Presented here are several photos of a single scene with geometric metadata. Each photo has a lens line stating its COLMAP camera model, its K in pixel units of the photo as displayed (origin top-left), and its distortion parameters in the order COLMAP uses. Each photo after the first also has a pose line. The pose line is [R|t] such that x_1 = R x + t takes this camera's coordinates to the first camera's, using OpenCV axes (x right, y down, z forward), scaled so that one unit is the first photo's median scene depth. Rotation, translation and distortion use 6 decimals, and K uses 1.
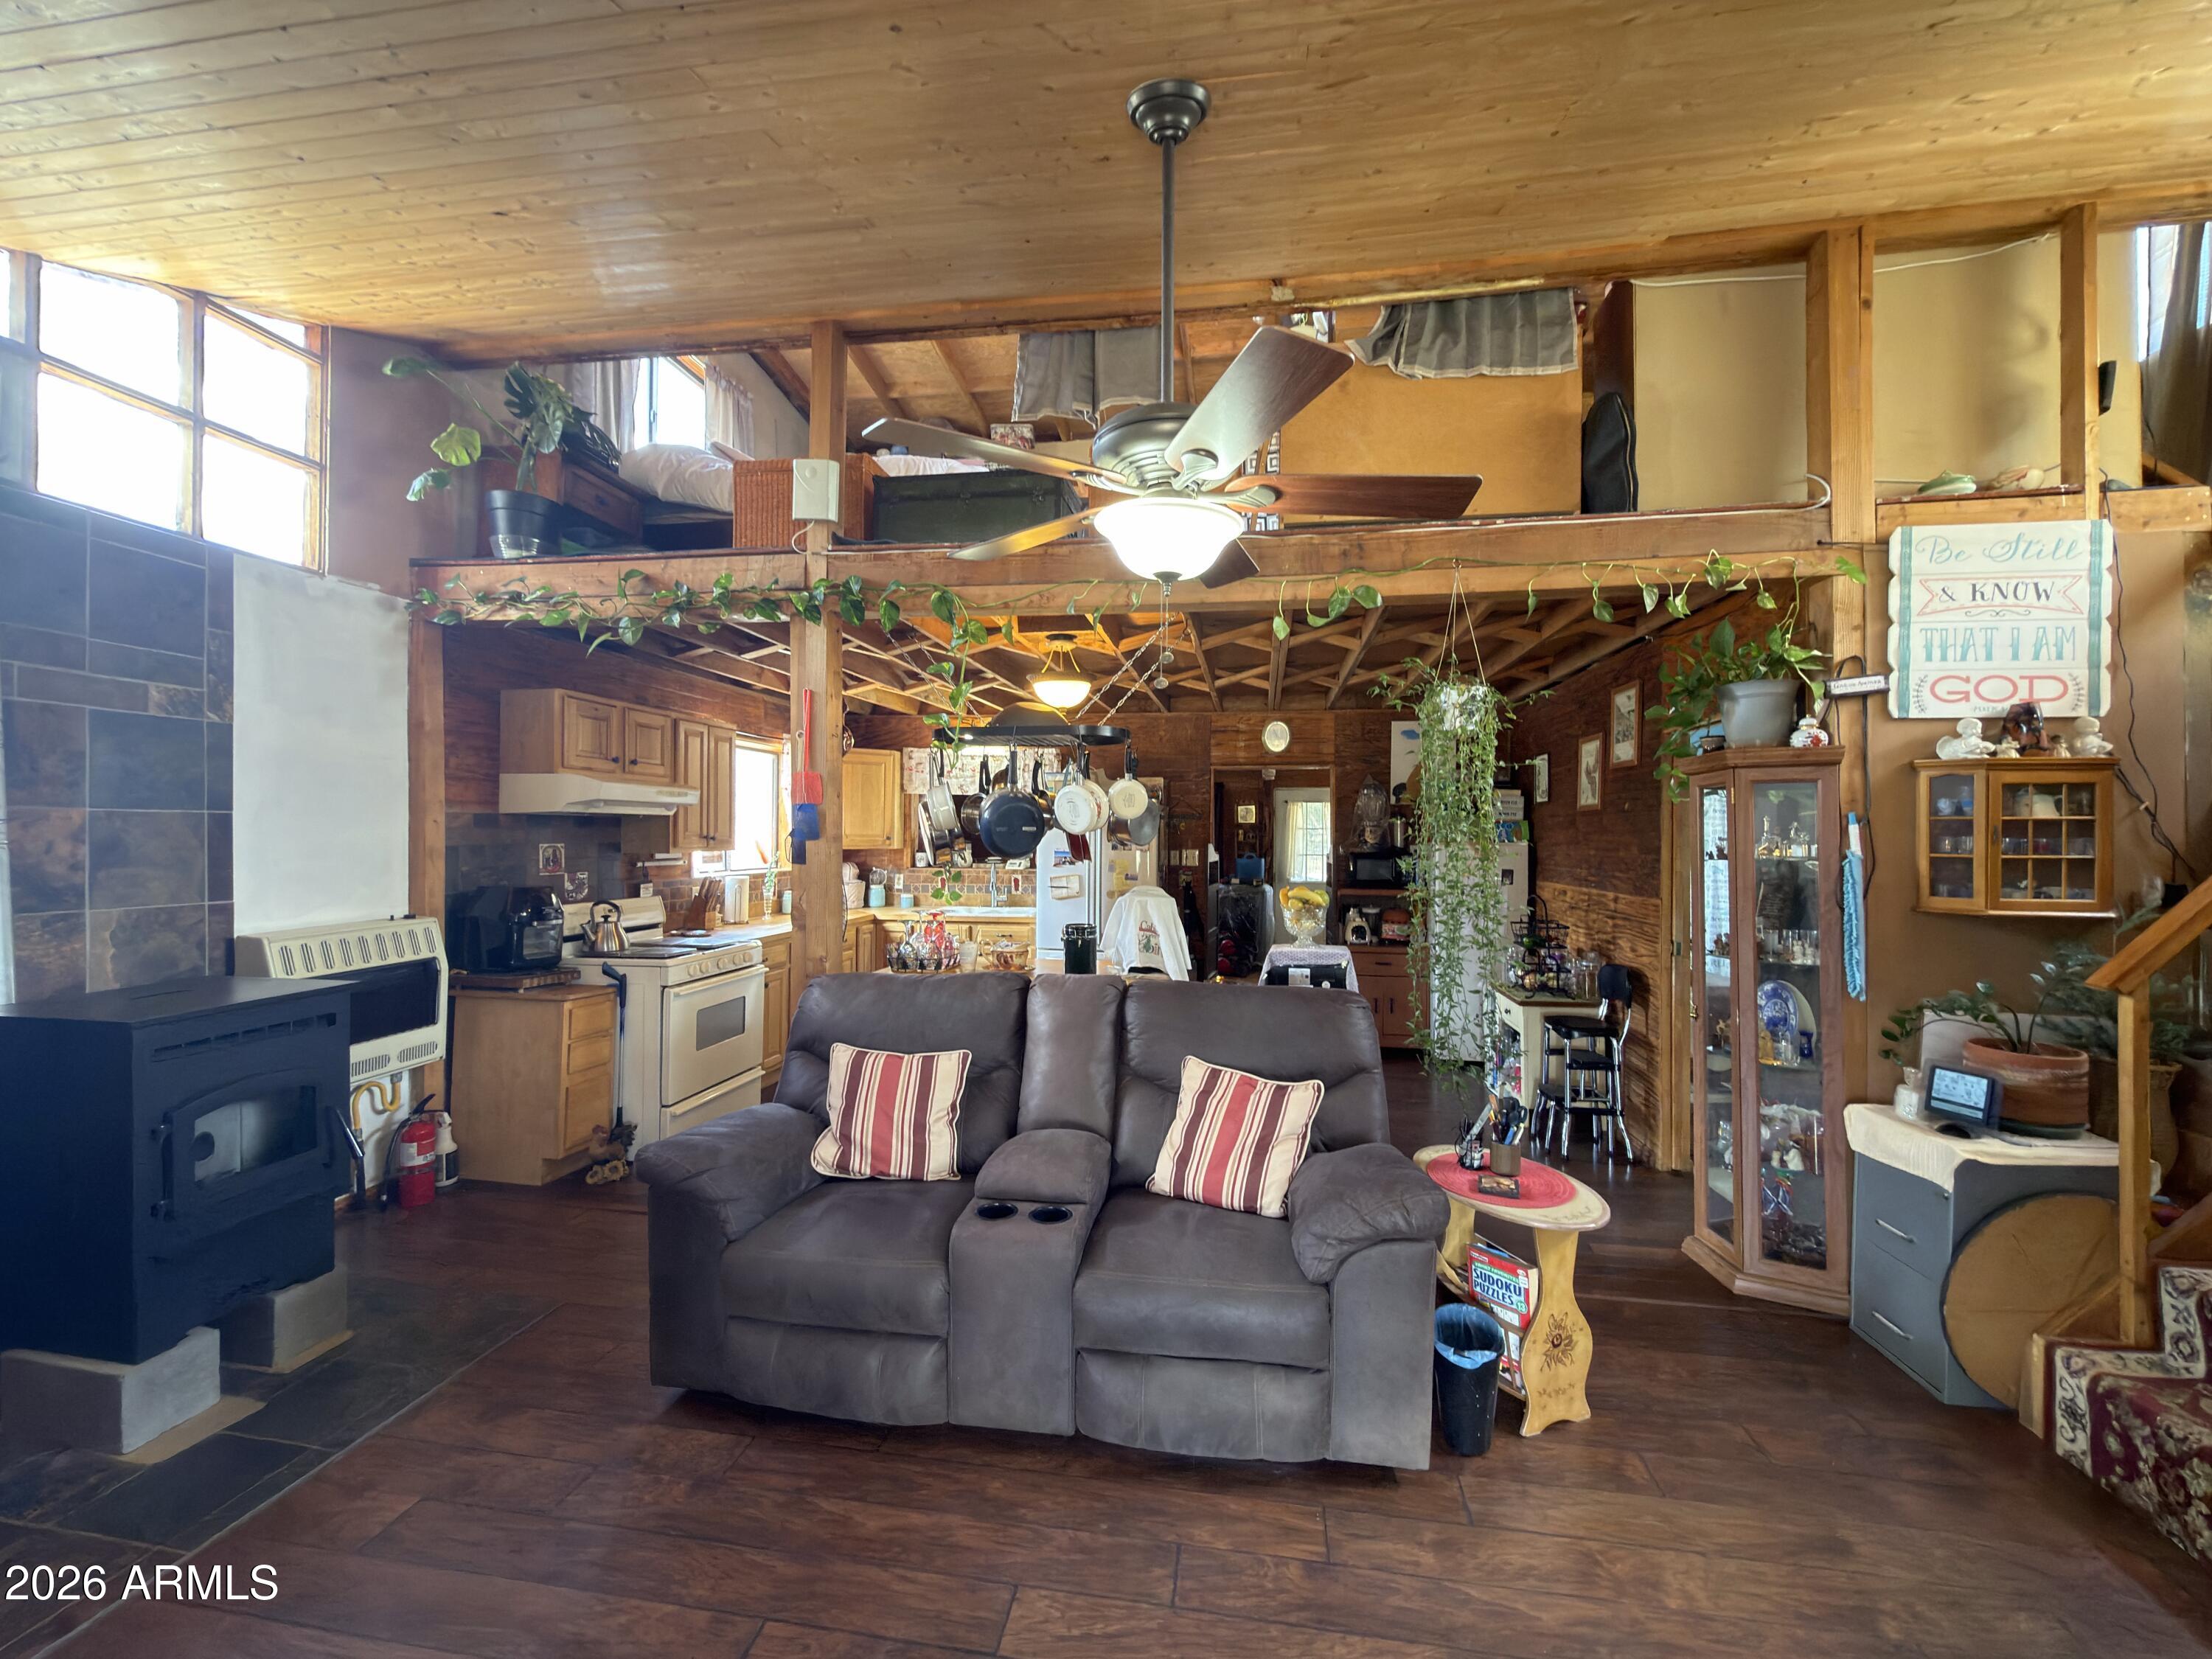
lens RADIAL K [[882.2, 0, 1110.5], [0, 882.2, 831.0], [0, 0, 1]] dist [-0.000501, 0.000262]
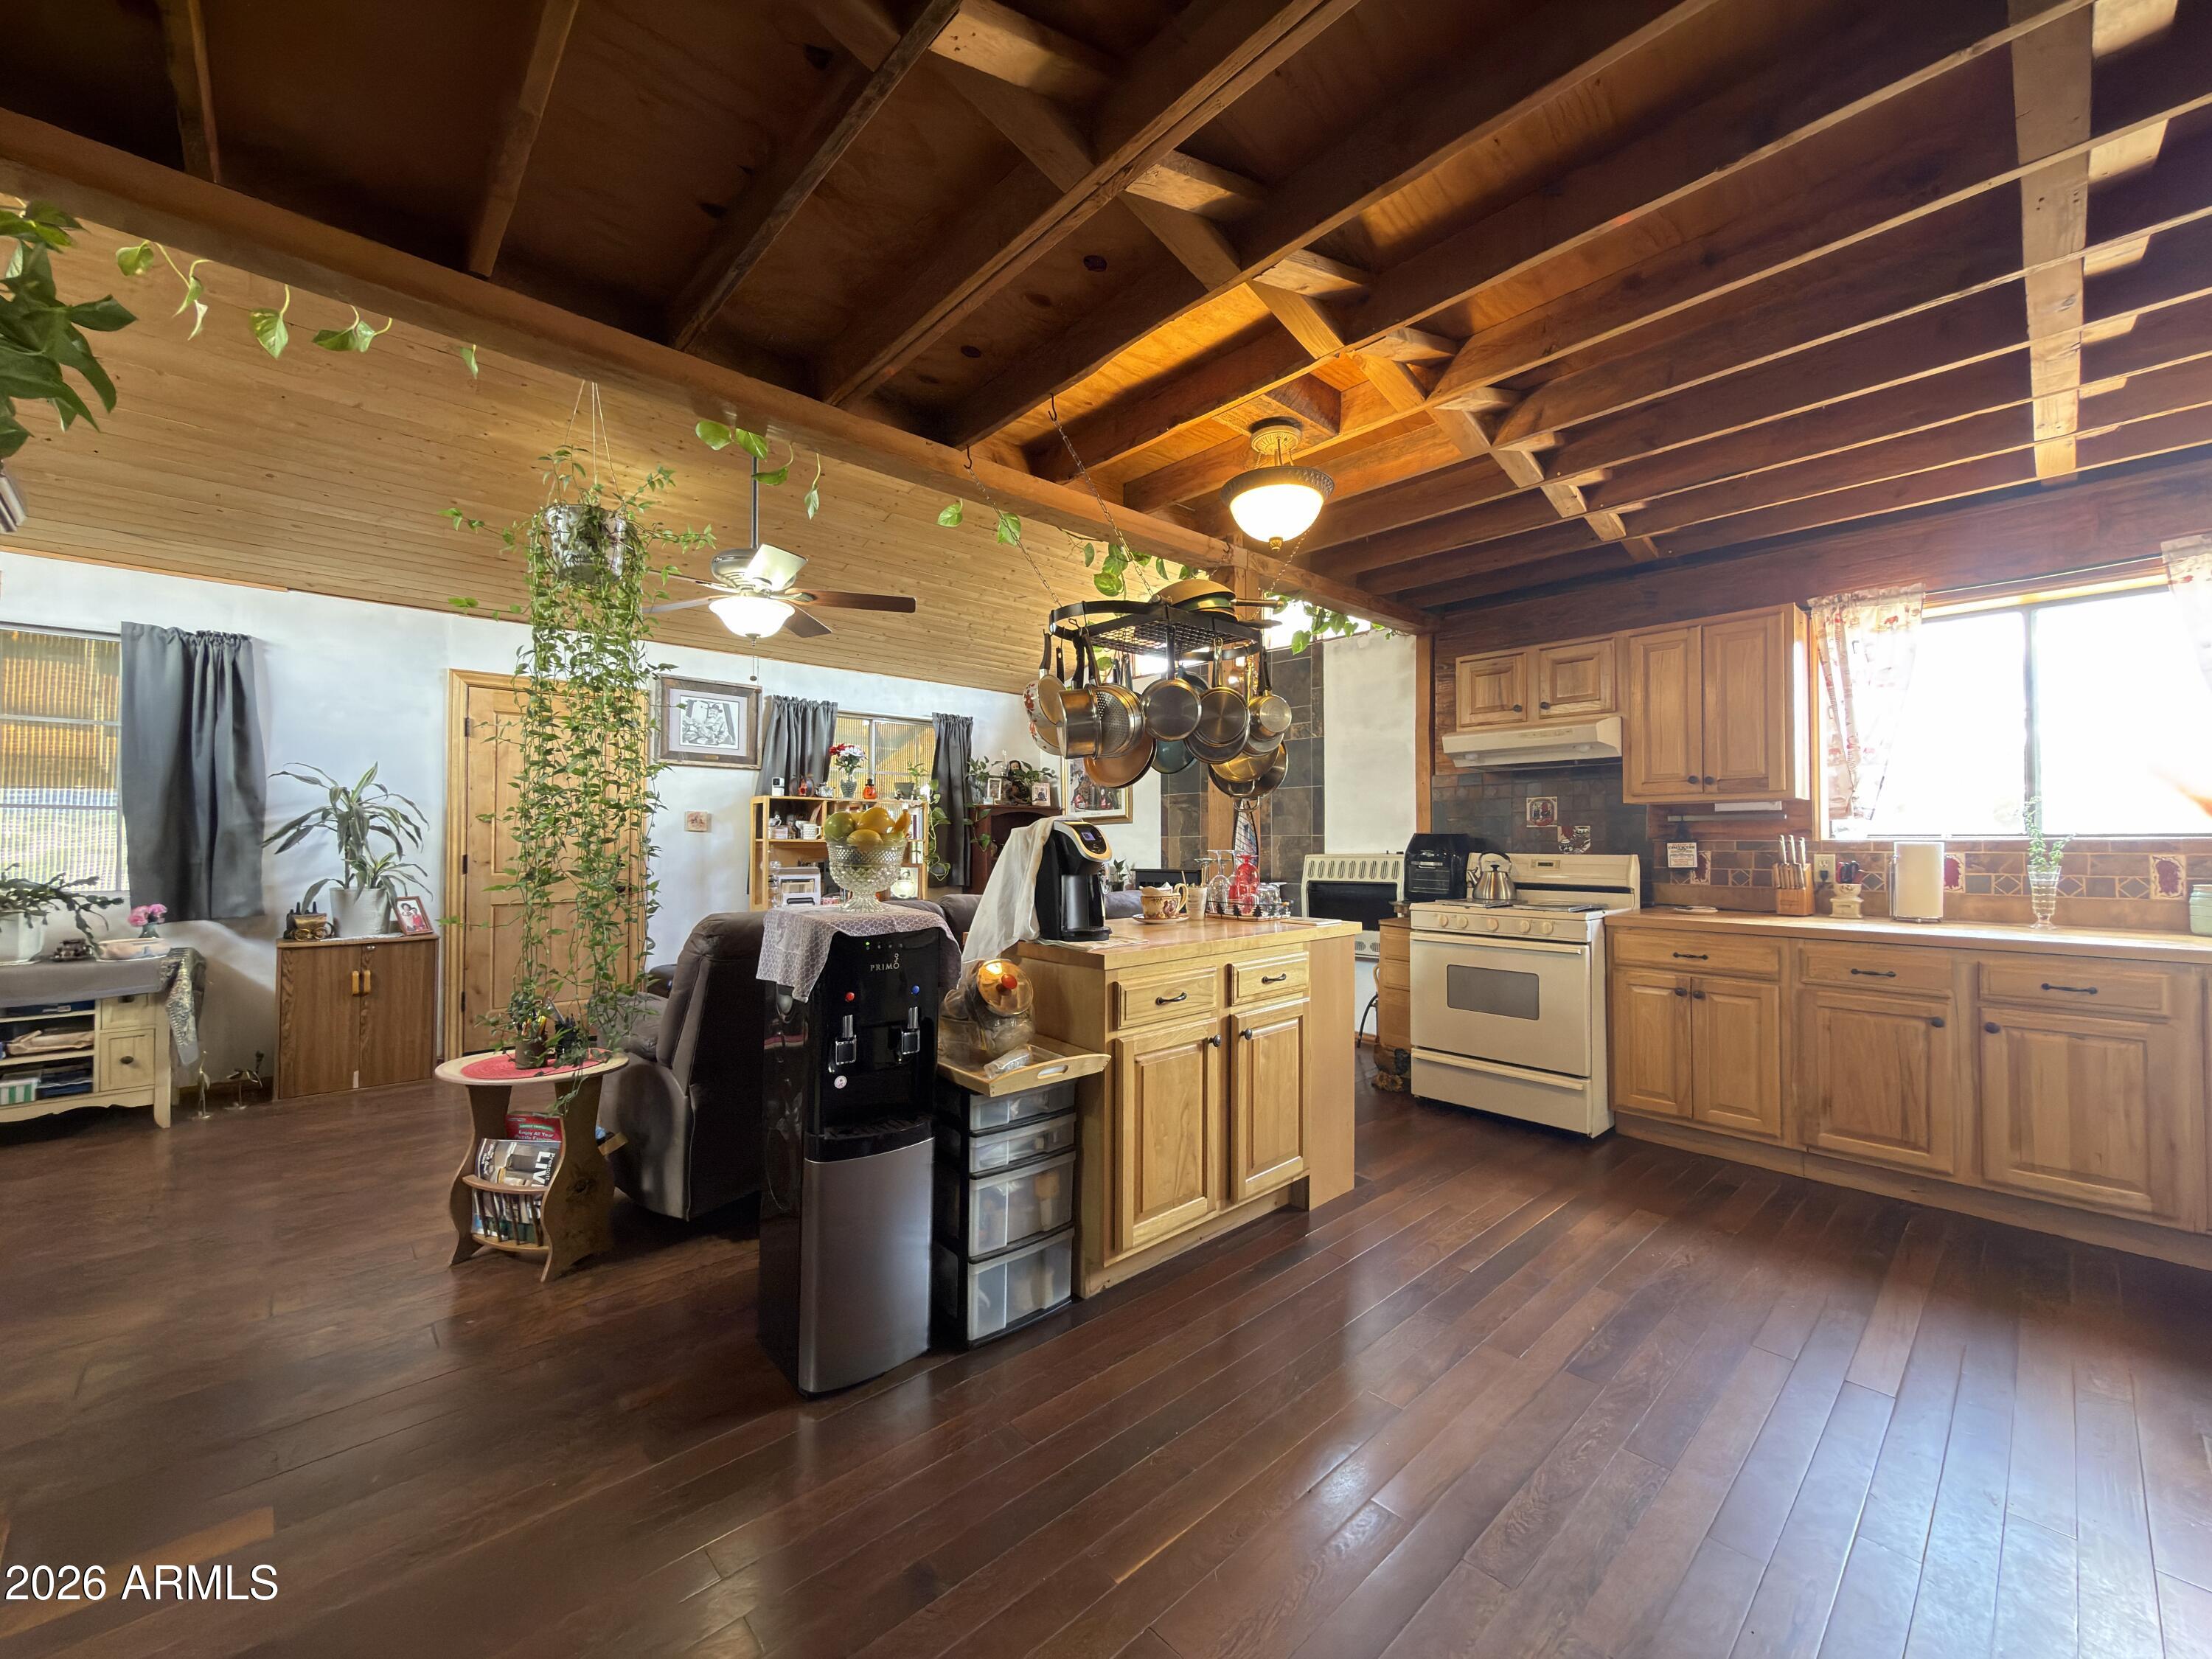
lens RADIAL K [[882.2, 0, 1110.5], [0, 882.2, 831.0], [0, 0, 1]] dist [-0.000501, 0.000262]
pose [[-0.615947, -0.016758, -0.787609, 0.571940], [-0.001820, 0.999801, -0.019850, 0.089287], [0.787786, -0.010793, -0.615855, 1.468763]]
